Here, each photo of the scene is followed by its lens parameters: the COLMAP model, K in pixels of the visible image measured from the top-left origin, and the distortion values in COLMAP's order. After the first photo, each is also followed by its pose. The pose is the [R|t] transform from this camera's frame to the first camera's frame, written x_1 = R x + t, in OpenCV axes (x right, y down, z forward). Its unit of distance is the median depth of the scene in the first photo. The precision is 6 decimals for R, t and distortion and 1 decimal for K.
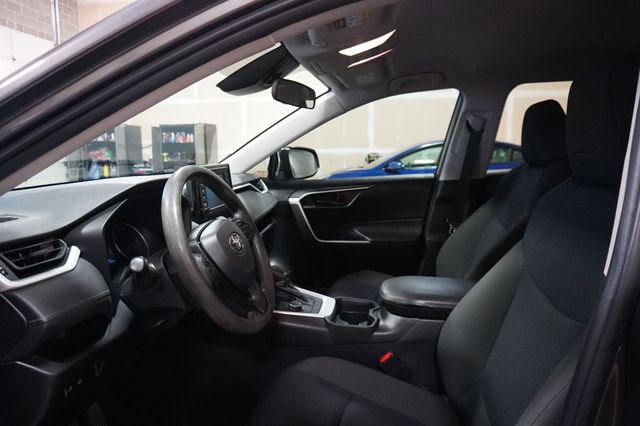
lens RADIAL K [[433.1, 0, 320.1], [0, 433.1, 214.3], [0, 0, 1]] dist [-0.000201, -0.000946]
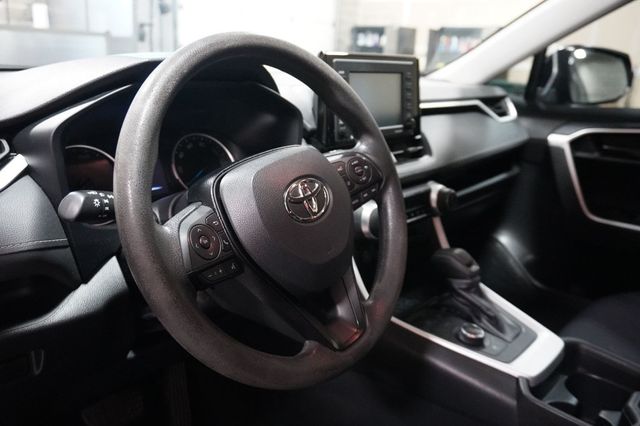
lens RADIAL K [[530.8, 0, 320.3], [0, 530.8, 209.7], [0, 0, 1]] dist [-0.006123, -0.000962]
pose [[0.824440, 0.193460, -0.531857, 0.070054], [-0.131444, 0.979517, 0.152539, -0.007172], [0.550473, -0.055850, 0.832983, 0.248012]]
